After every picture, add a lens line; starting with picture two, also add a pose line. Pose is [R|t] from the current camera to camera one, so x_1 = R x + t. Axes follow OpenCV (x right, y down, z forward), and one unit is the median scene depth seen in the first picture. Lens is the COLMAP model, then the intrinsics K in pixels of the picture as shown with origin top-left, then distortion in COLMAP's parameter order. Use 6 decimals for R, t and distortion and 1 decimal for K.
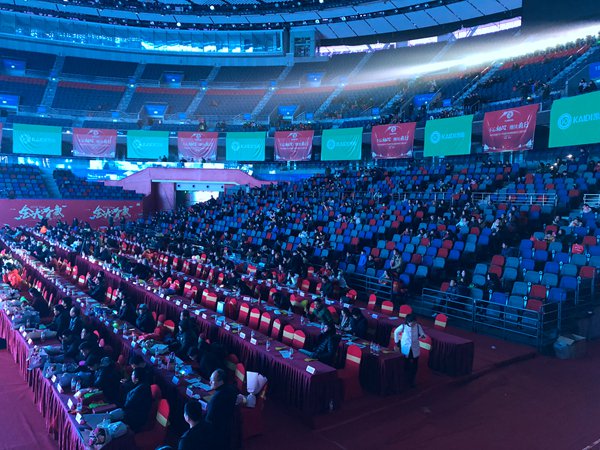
lens RADIAL K [[491.7, 0, 296.3], [0, 491.7, 226.2], [0, 0, 1]] dist [0.052448, -0.019305]
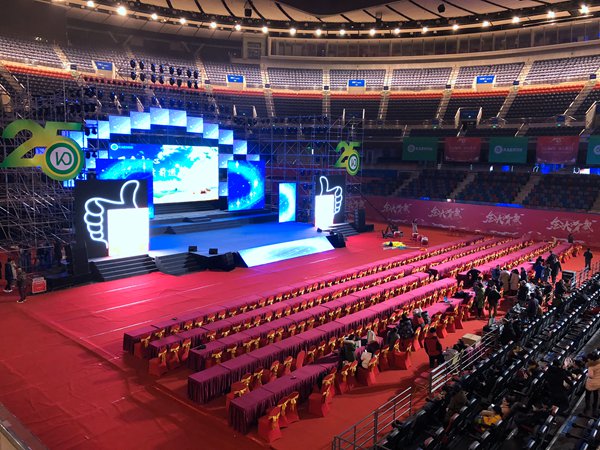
lens RADIAL K [[491.7, 0, 303.6], [0, 491.7, 225.8], [0, 0, 1]] dist [0.052448, -0.019305]
pose [[0.244106, 0.121055, -0.962163, 0.363412], [-0.083533, 0.991115, 0.103505, -0.087554], [0.966144, 0.055106, 0.252050, 0.184826]]
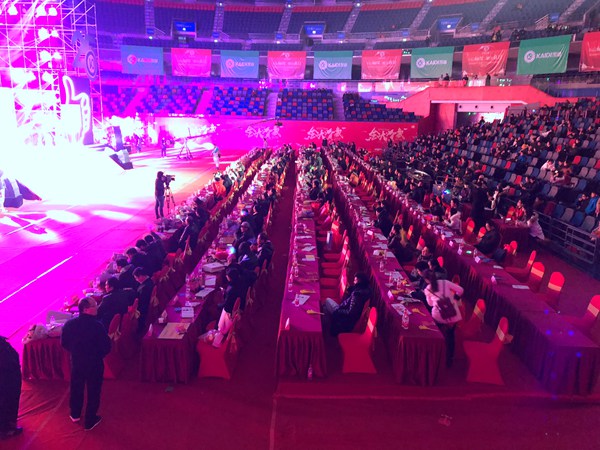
lens RADIAL K [[491.7, 0, 295.6], [0, 491.7, 219.9], [0, 0, 1]] dist [0.052448, -0.019305]
pose [[0.805376, 0.122050, -0.580063, 0.095200], [-0.039348, 0.987423, 0.153129, -0.002637], [0.591457, -0.100502, 0.800049, 0.063056]]
